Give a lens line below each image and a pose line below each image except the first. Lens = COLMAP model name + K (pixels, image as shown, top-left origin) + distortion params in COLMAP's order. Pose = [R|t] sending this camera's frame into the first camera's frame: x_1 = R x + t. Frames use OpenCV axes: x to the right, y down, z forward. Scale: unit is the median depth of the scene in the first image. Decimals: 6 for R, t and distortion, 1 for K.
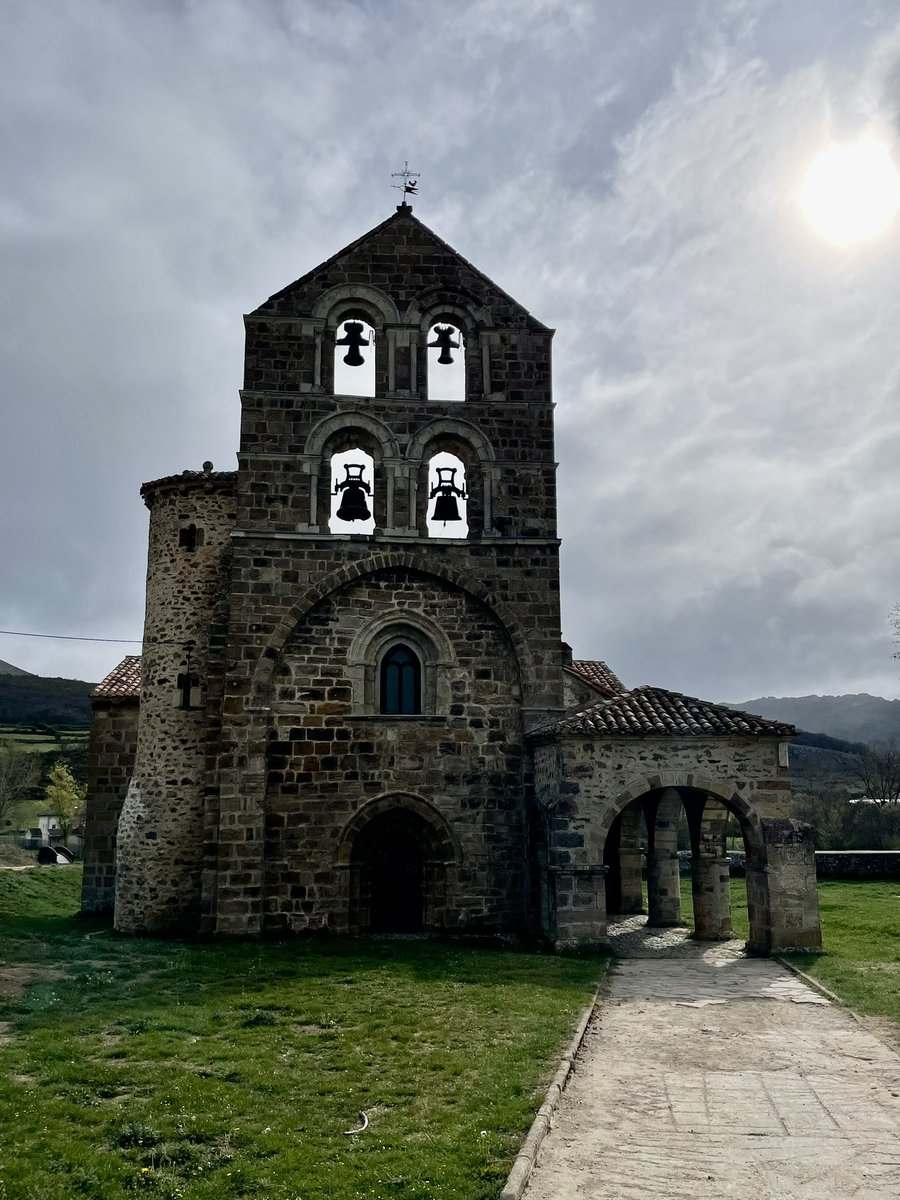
lens RADIAL K [[1001.1, 0, 451.2], [0, 1001.1, 581.4], [0, 0, 1]] dist [0.069676, -0.008444]
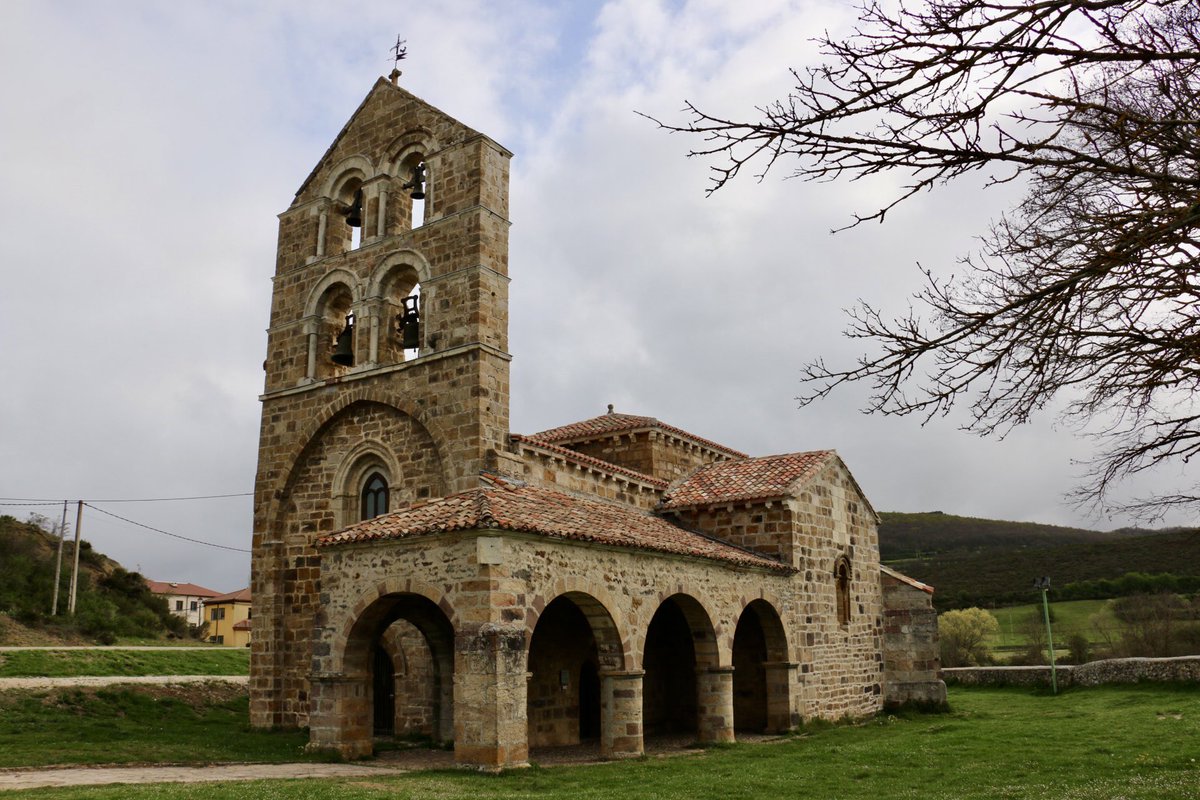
lens RADIAL K [[973.0, 0, 600.0], [0, 973.0, 400.0], [0, 0, 1]] dist [-0.172553, 0.006535]
pose [[0.780267, -0.172427, -0.601209, 0.761821], [0.161343, 0.984204, -0.072875, 0.099858], [0.604278, -0.040139, 0.795762, 0.336292]]
